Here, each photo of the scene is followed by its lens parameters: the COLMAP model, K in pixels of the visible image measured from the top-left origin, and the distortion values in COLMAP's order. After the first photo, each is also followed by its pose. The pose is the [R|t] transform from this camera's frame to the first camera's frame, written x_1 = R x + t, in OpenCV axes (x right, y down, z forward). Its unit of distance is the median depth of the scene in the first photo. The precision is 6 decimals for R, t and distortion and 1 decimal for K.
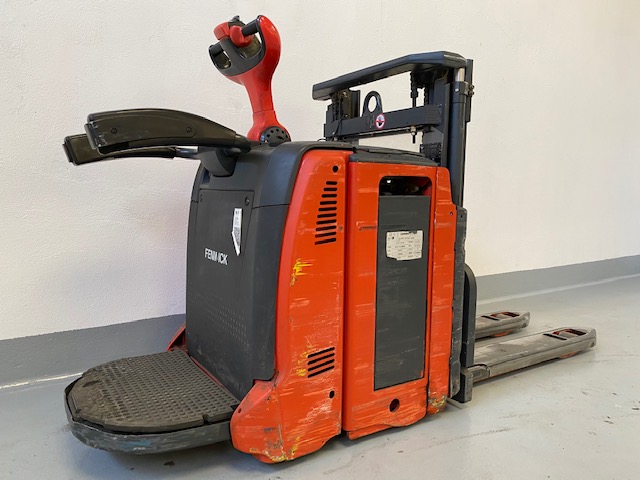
lens RADIAL K [[489.4, 0, 330.2], [0, 489.4, 239.3], [0, 0, 1]] dist [0.061683, -0.004762]
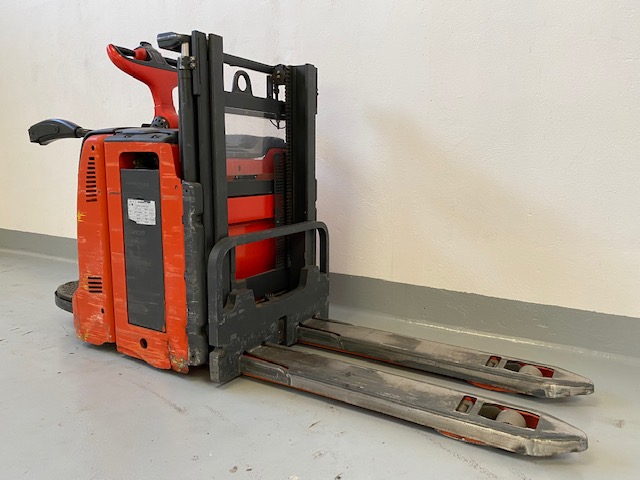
lens RADIAL K [[489.4, 0, 330.2], [0, 489.4, 239.3], [0, 0, 1]] dist [0.061683, -0.004762]
pose [[0.433731, 0.131001, -0.891469, 1.426812], [-0.097031, 0.990412, 0.098332, -0.083153], [0.895803, 0.043851, 0.442284, 0.892122]]
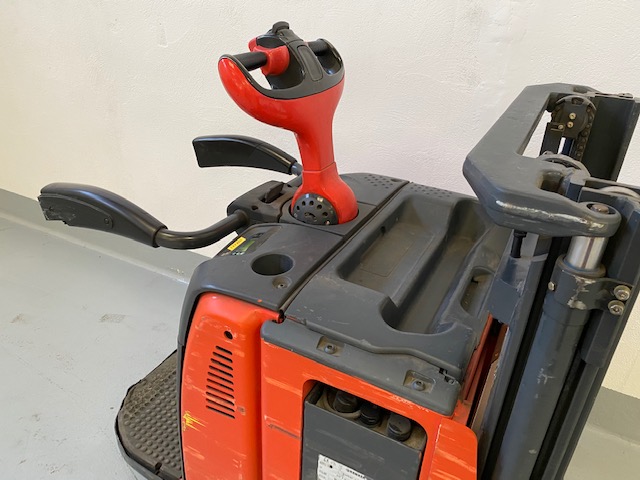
lens RADIAL K [[489.4, 0, 330.2], [0, 489.4, 239.3], [0, 0, 1]] dist [0.061683, -0.004762]
pose [[0.490209, 0.423332, -0.761896, 0.455269], [-0.130496, 0.899924, 0.416063, -0.482612], [0.861781, -0.104534, 0.496394, 0.730328]]
